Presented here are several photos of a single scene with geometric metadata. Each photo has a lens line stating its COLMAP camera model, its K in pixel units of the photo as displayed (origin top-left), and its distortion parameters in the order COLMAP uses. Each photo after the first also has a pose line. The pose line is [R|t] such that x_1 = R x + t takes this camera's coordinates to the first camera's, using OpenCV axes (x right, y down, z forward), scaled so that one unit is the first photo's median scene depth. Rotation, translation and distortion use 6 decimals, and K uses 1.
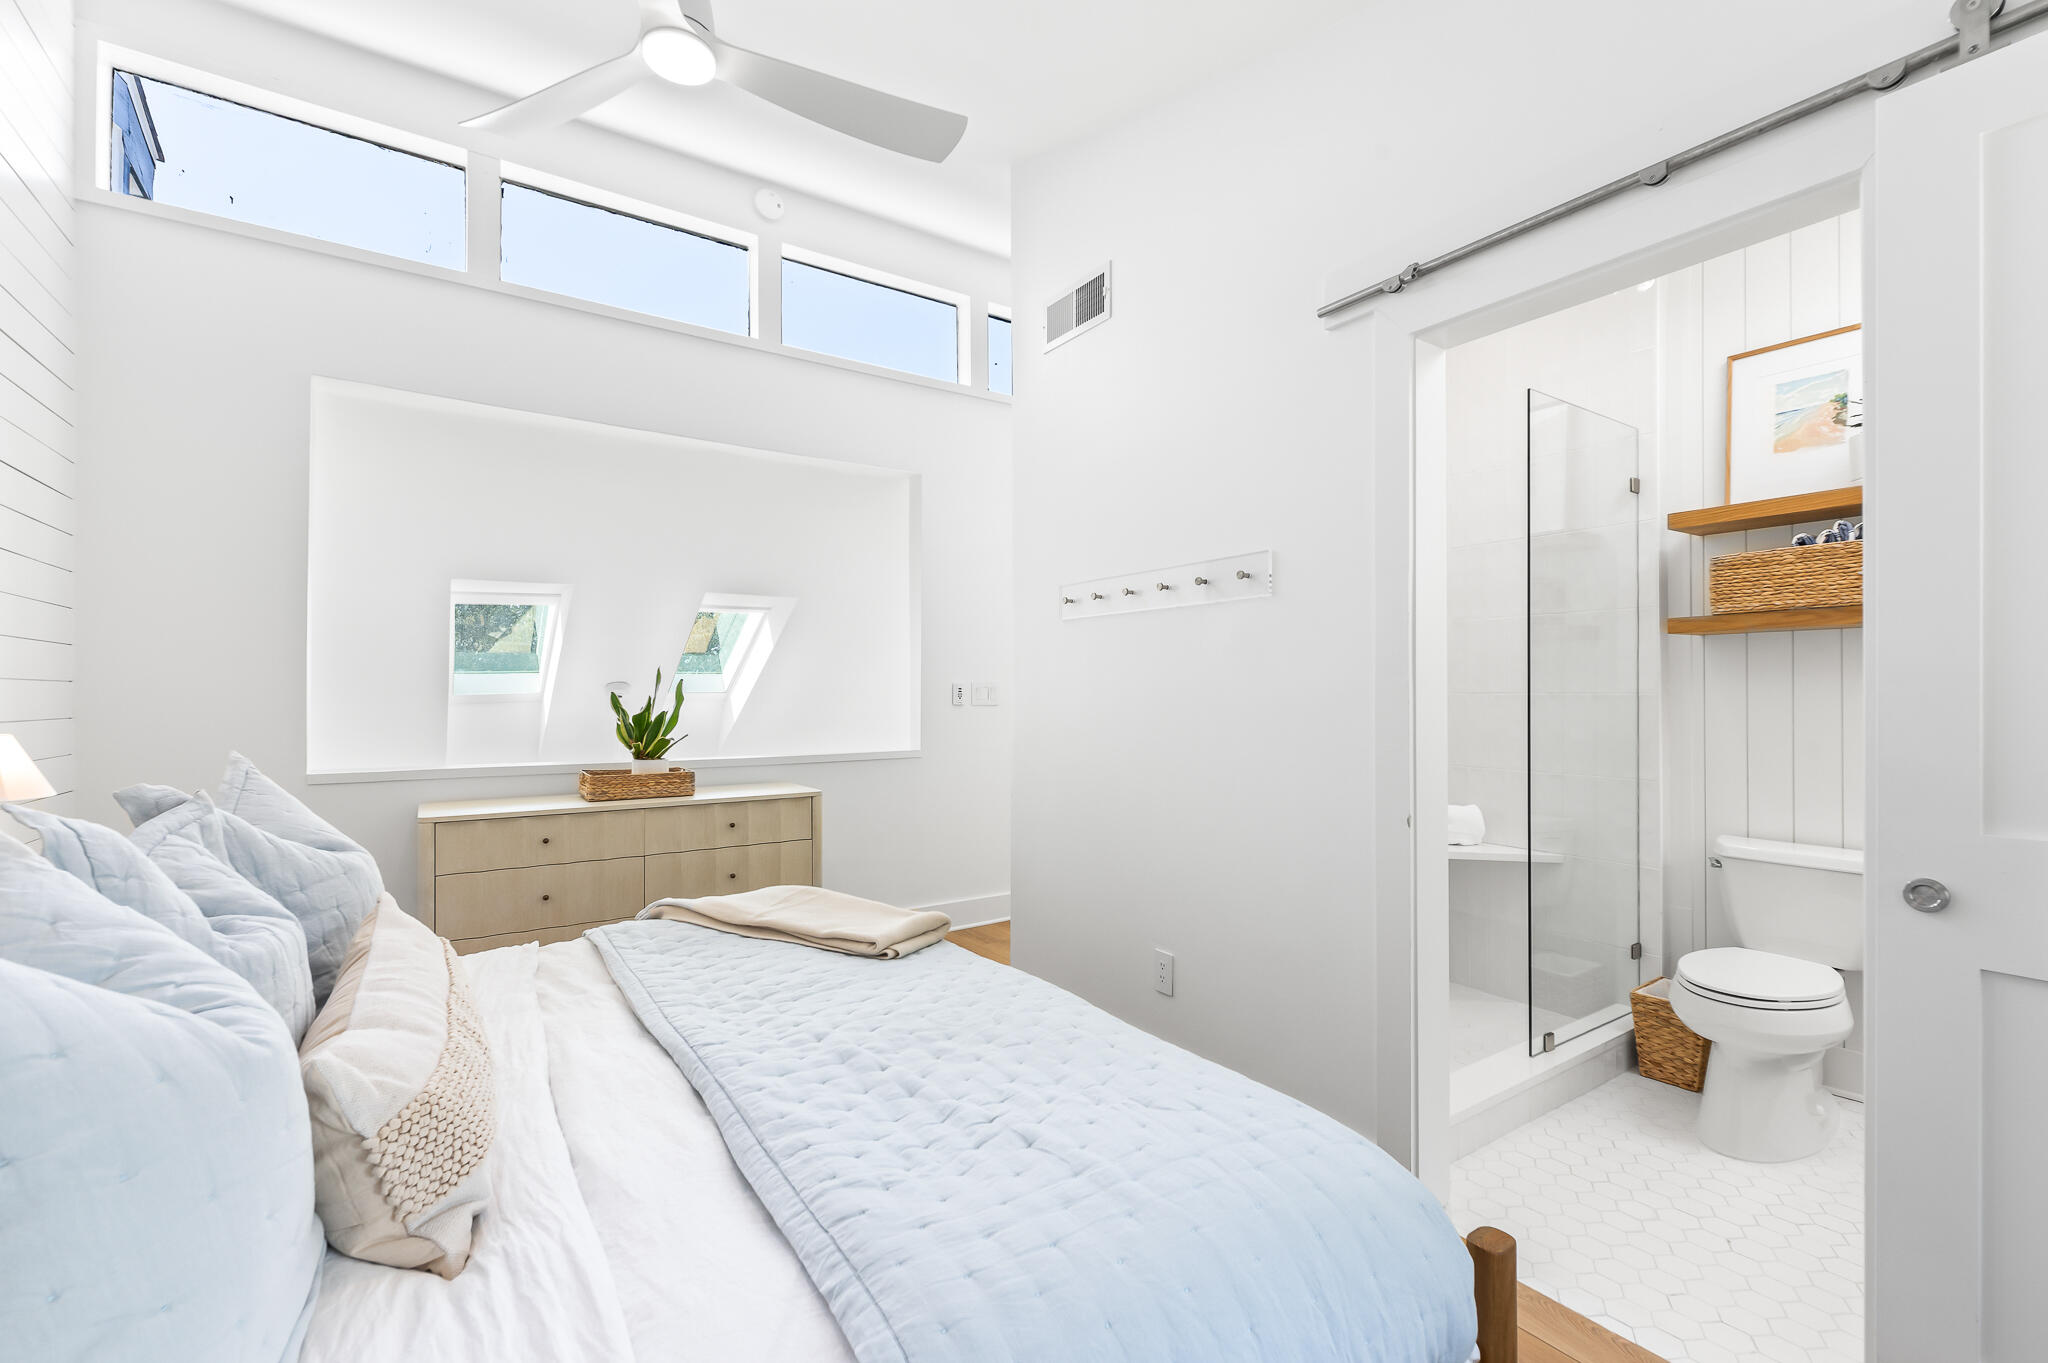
lens RADIAL K [[906.9, 0, 1033.5], [0, 906.9, 686.6], [0, 0, 1]] dist [0.000724, -0.000434]
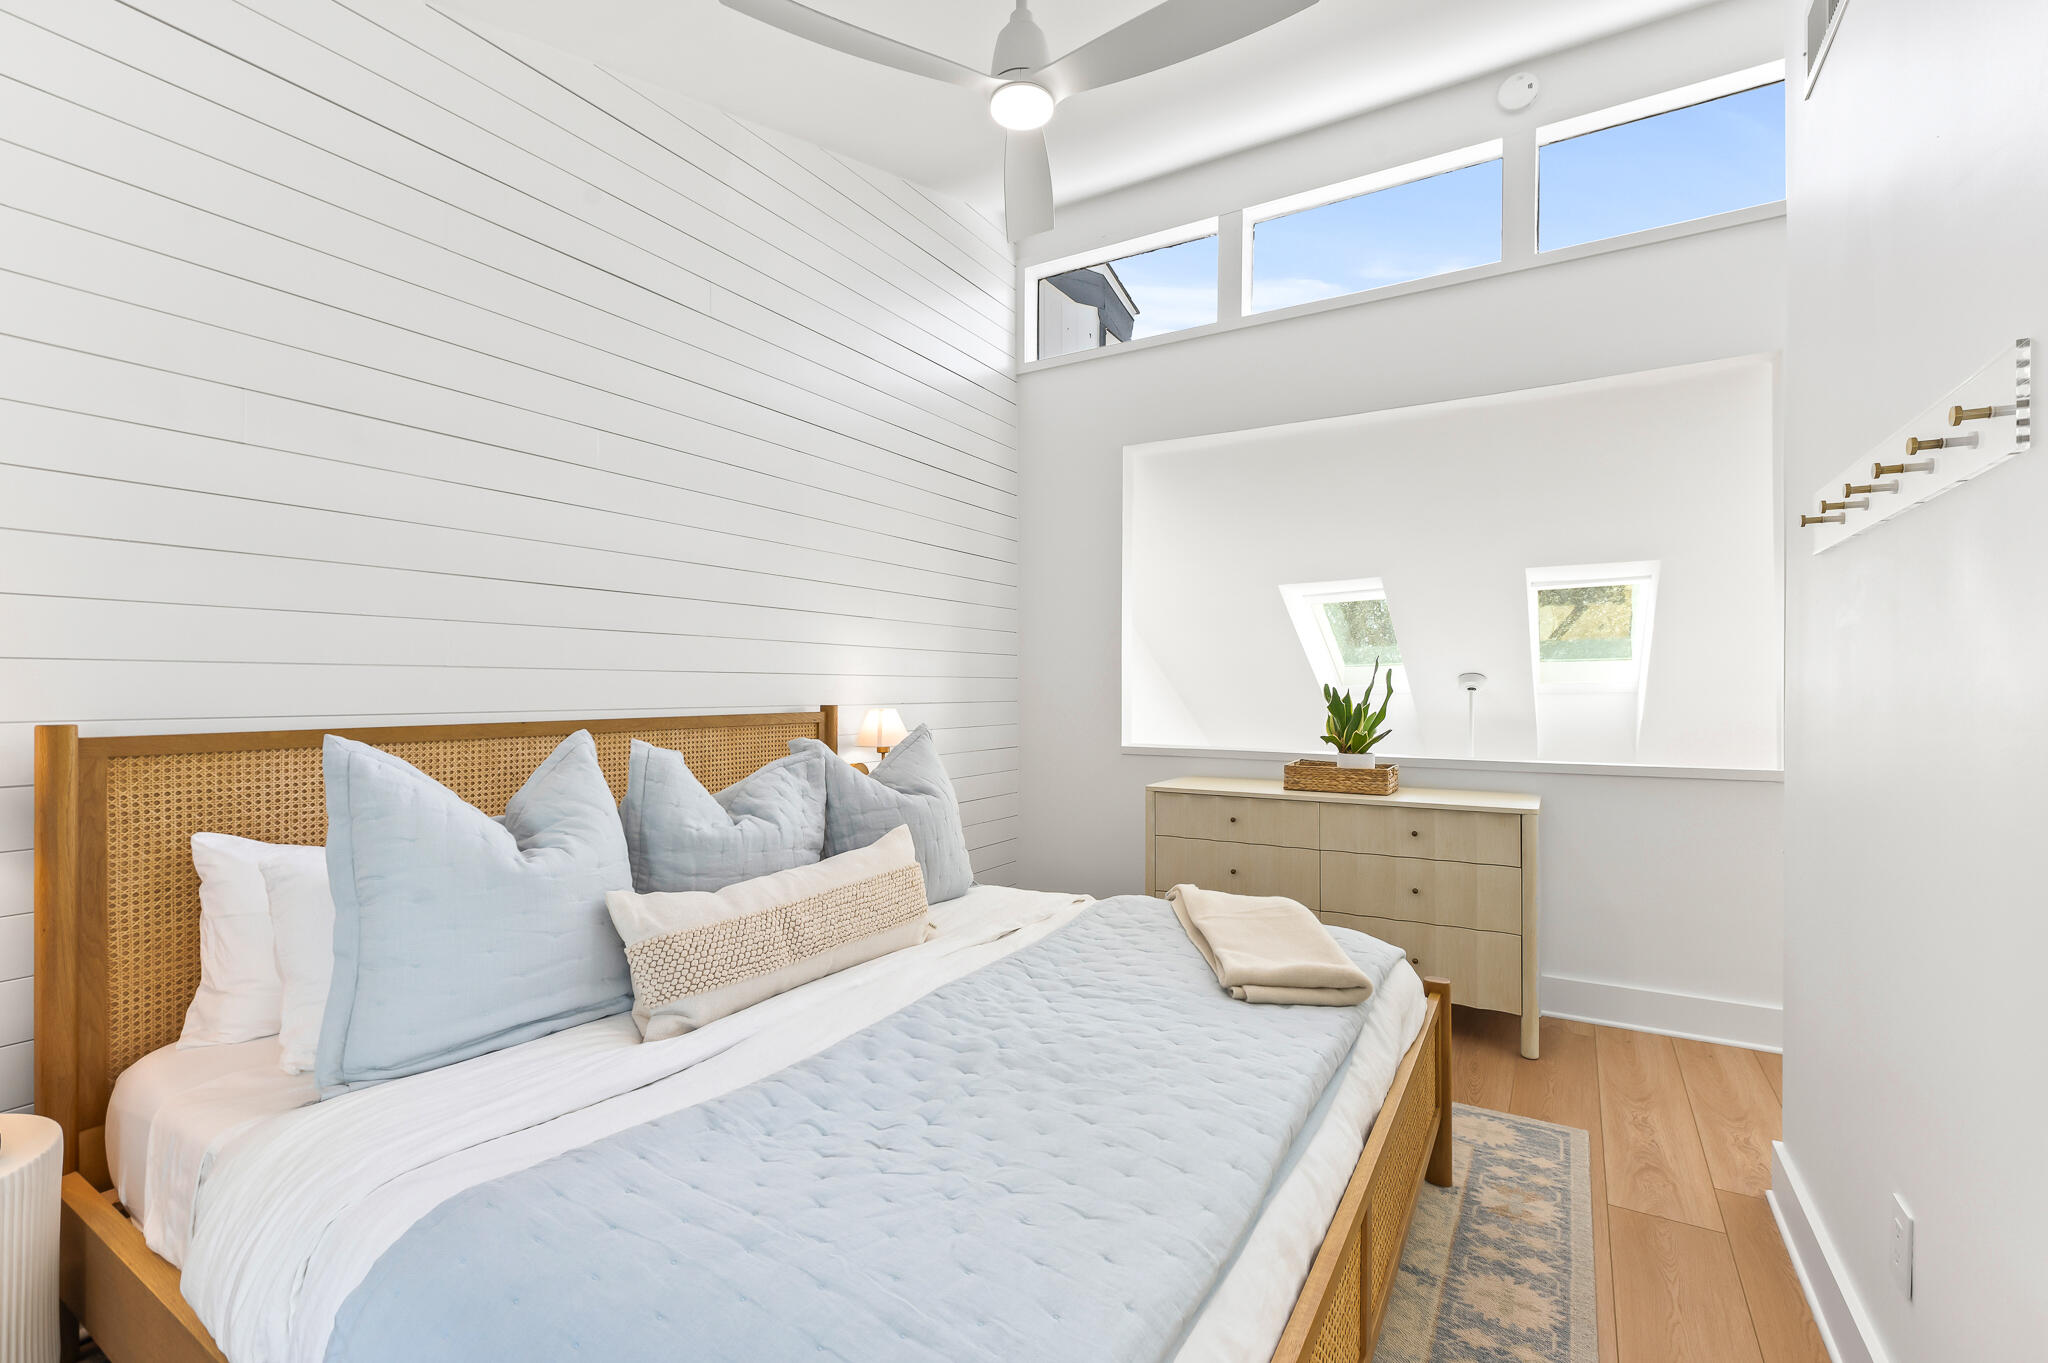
lens RADIAL K [[906.9, 0, 1006.7], [0, 906.9, 683.5], [0, 0, 1]] dist [0.000724, -0.000434]
pose [[0.397695, -0.000649, -0.917517, 0.322671], [0.009195, 0.999952, 0.003279, -0.001256], [0.917471, -0.009740, 0.397682, 0.278381]]
